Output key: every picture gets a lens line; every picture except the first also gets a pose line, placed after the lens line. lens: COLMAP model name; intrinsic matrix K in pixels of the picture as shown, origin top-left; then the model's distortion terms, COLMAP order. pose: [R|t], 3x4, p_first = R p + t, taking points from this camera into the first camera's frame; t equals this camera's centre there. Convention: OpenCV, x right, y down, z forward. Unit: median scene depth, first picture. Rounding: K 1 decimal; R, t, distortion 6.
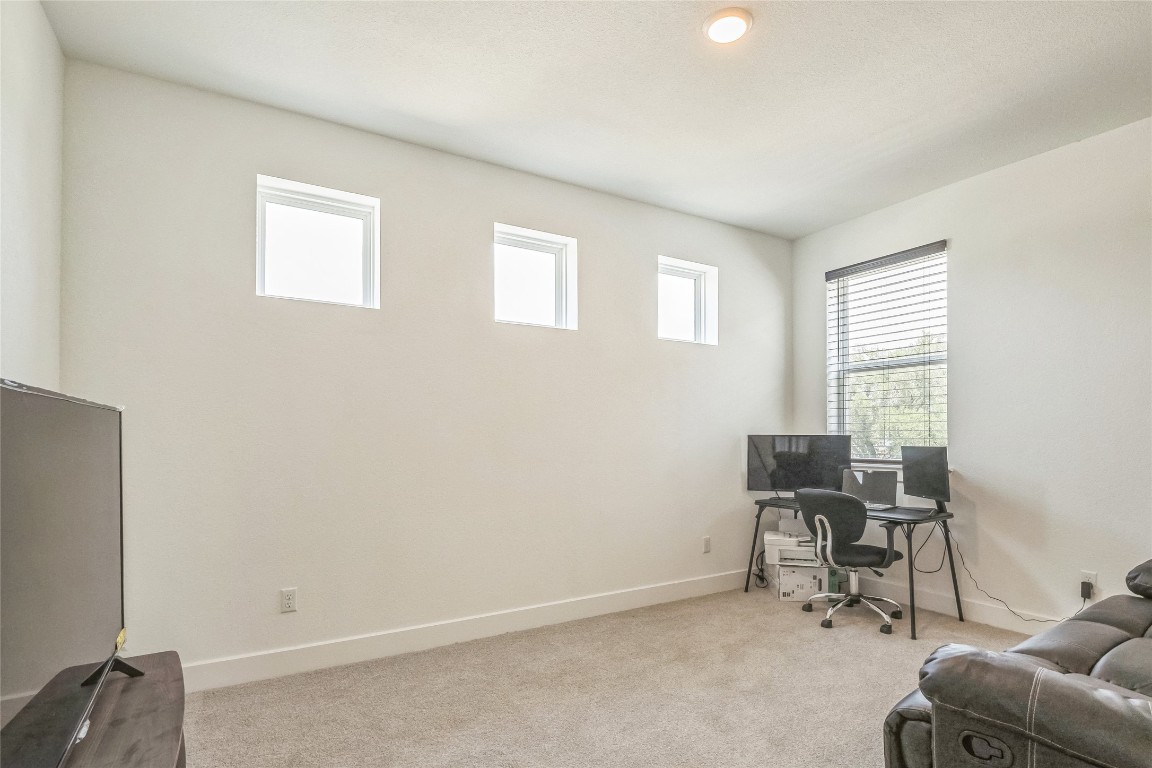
lens RADIAL K [[594.2, 0, 597.0], [0, 594.2, 409.9], [0, 0, 1]] dist [-0.004366, -0.001229]
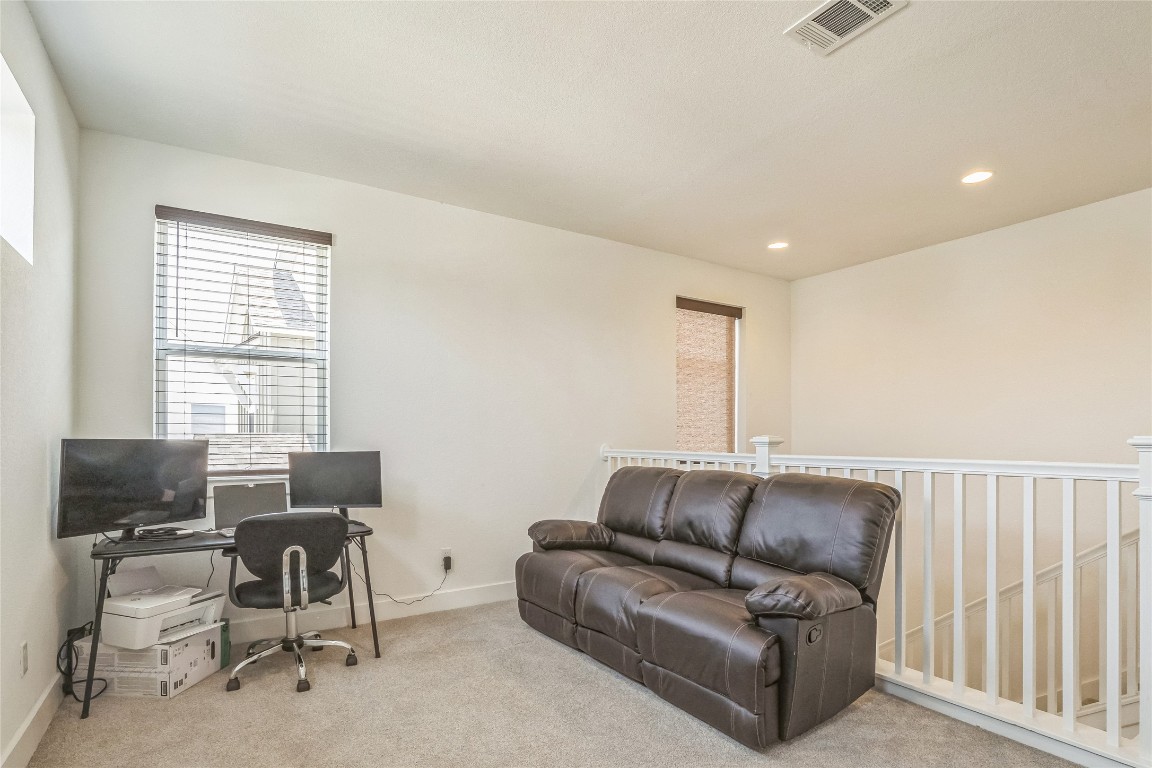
lens RADIAL K [[578.1, 0, 579.5], [0, 578.1, 420.9], [0, 0, 1]] dist [-0.005503, -0.001089]
pose [[-0.000759, 0.035155, 0.999382, -0.321337], [-0.043460, 0.998436, -0.035155, 0.026140], [-0.999055, -0.043460, 0.000770, 0.573887]]
